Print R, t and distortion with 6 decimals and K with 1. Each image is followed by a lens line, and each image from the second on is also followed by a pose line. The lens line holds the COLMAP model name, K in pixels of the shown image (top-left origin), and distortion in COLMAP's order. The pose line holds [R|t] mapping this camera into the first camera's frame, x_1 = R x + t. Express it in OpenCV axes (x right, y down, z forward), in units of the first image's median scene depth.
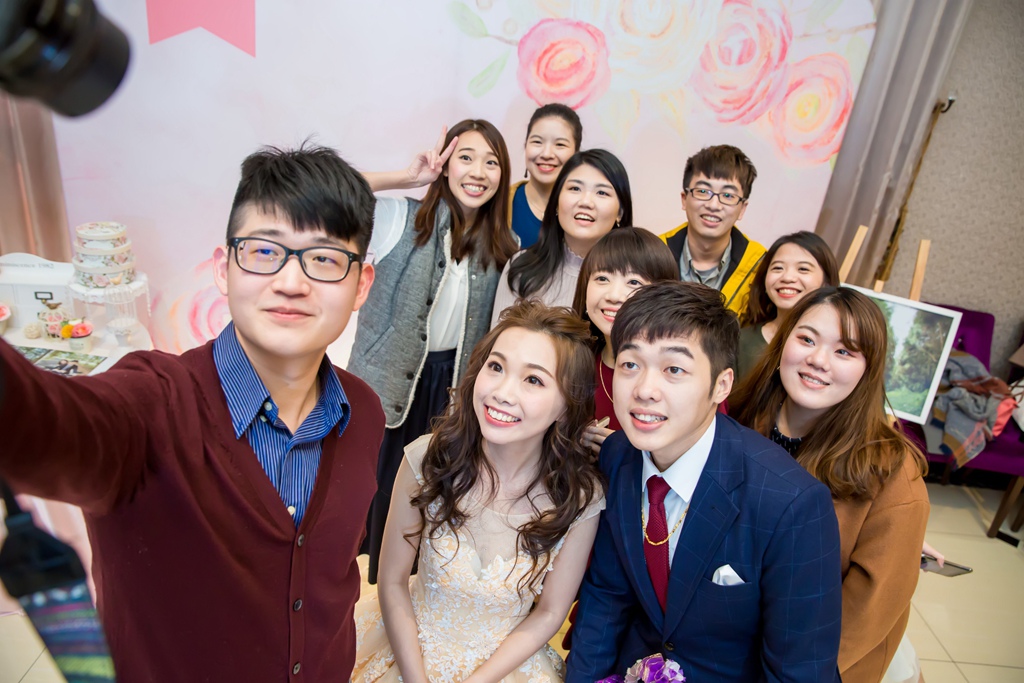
lens RADIAL K [[684.6, 0, 514.6], [0, 684.6, 335.4], [0, 0, 1]] dist [-0.122572, 0.101247]
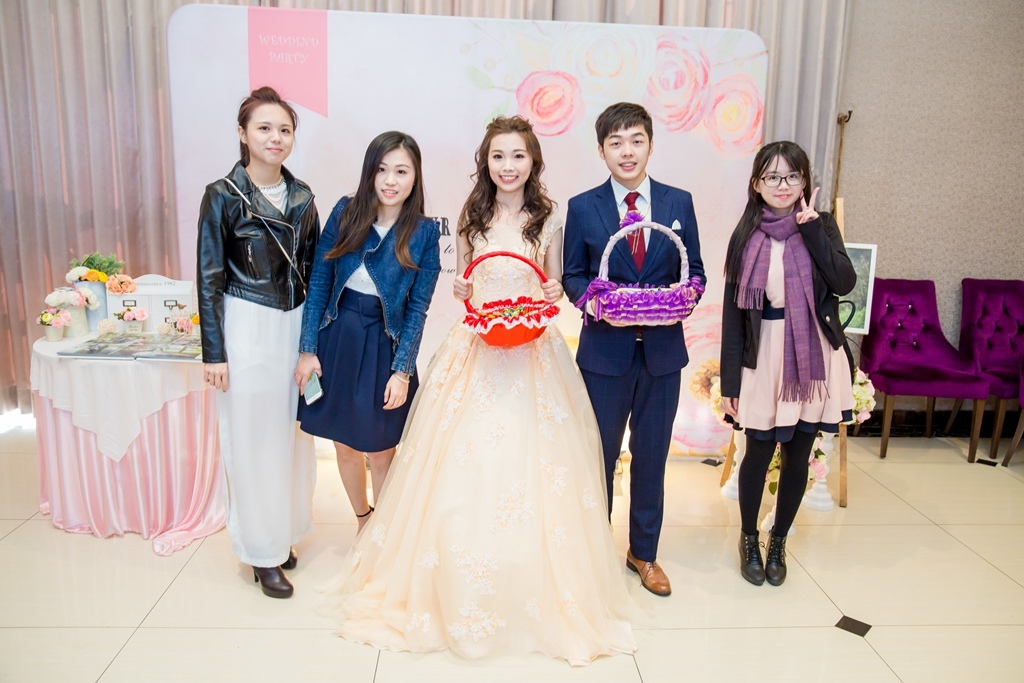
lens RADIAL K [[779.7, 0, 510.9], [0, 779.7, 341.7], [0, 0, 1]] dist [-0.092810, 0.106975]
pose [[0.993770, -0.108562, 0.025215, -0.100343], [0.111452, 0.968491, -0.222720, 0.418649], [-0.000242, 0.224143, 0.974556, -0.440878]]
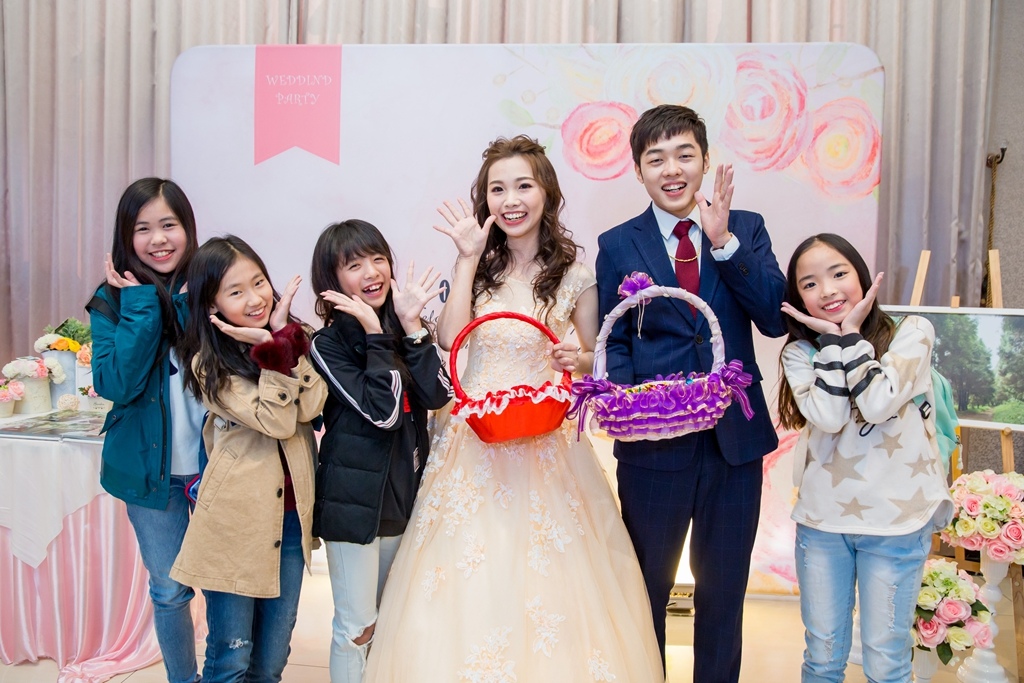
lens RADIAL K [[796.6, 0, 508.5], [0, 796.6, 340.7], [0, 0, 1]] dist [-0.096579, 0.097023]
pose [[0.986873, -0.100086, -0.126743, 0.050189], [0.047500, 0.929979, -0.364531, 0.383661], [0.154352, 0.353726, 0.922525, -0.128107]]
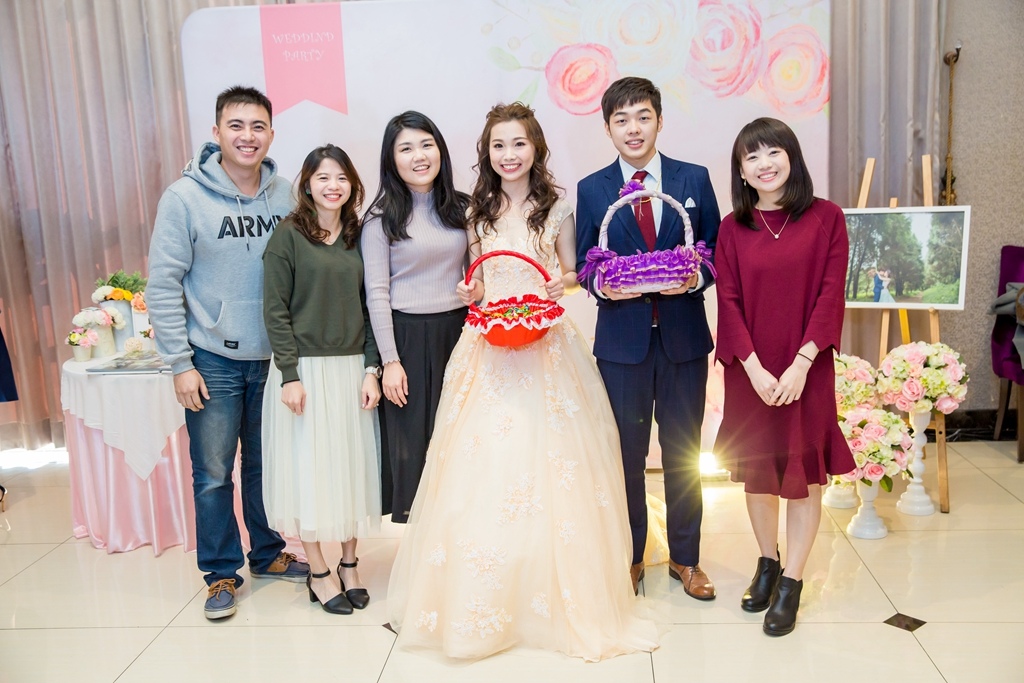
lens RADIAL K [[1021.9, 0, 508.7], [0, 1021.9, 340.9], [0, 0, 1]] dist [-0.021326, 0.138176]
pose [[0.980215, -0.159395, -0.117350, 0.082173], [0.122507, 0.954230, -0.272830, 0.575201], [0.155466, 0.253056, 0.954878, -0.732261]]
